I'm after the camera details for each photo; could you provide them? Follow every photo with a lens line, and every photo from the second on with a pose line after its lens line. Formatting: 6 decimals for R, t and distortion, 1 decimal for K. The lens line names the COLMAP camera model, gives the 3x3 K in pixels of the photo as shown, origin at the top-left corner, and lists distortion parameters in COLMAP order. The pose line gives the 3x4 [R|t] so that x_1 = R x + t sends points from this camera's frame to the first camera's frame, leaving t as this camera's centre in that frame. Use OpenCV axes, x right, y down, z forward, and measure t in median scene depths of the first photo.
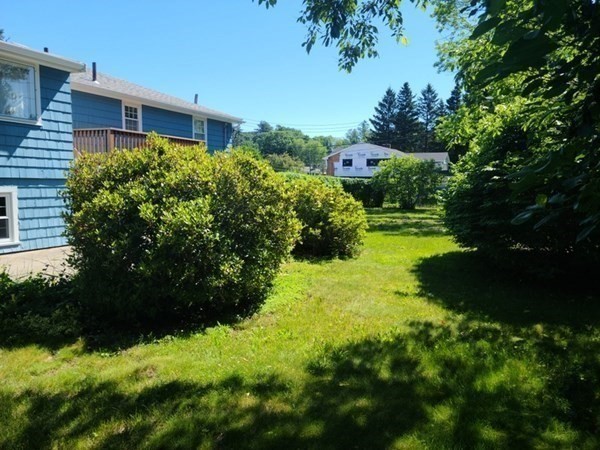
lens RADIAL K [[472.8, 0, 300.8], [0, 472.8, 222.5], [0, 0, 1]] dist [0.097690, -0.089284]
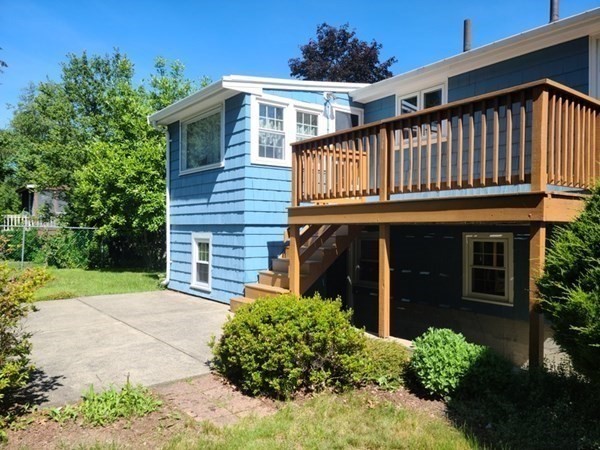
lens RADIAL K [[472.8, 0, 300.8], [0, 472.8, 222.5], [0, 0, 1]] dist [0.097690, -0.089284]
pose [[-0.456592, -0.015012, -0.889550, 0.188139], [-0.080795, 0.996426, 0.024655, -0.130351], [0.886000, 0.083128, -0.456173, 1.555852]]
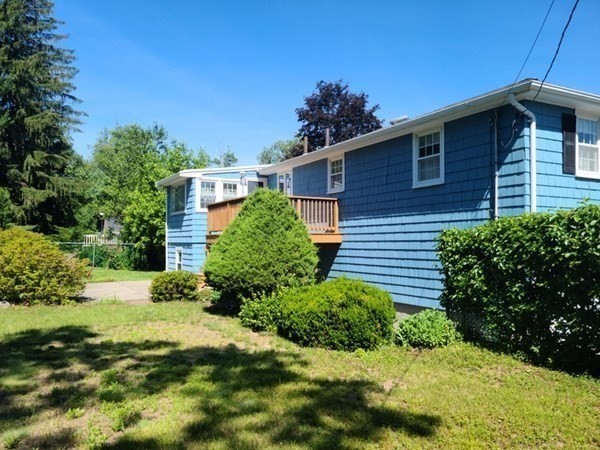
lens RADIAL K [[472.8, 0, 300.8], [0, 472.8, 222.5], [0, 0, 1]] dist [0.097690, -0.089284]
pose [[-0.570592, -0.035159, -0.820481, 0.645966], [-0.071312, 0.997431, 0.006851, -0.208119], [0.818131, 0.062419, -0.571633, 2.351336]]
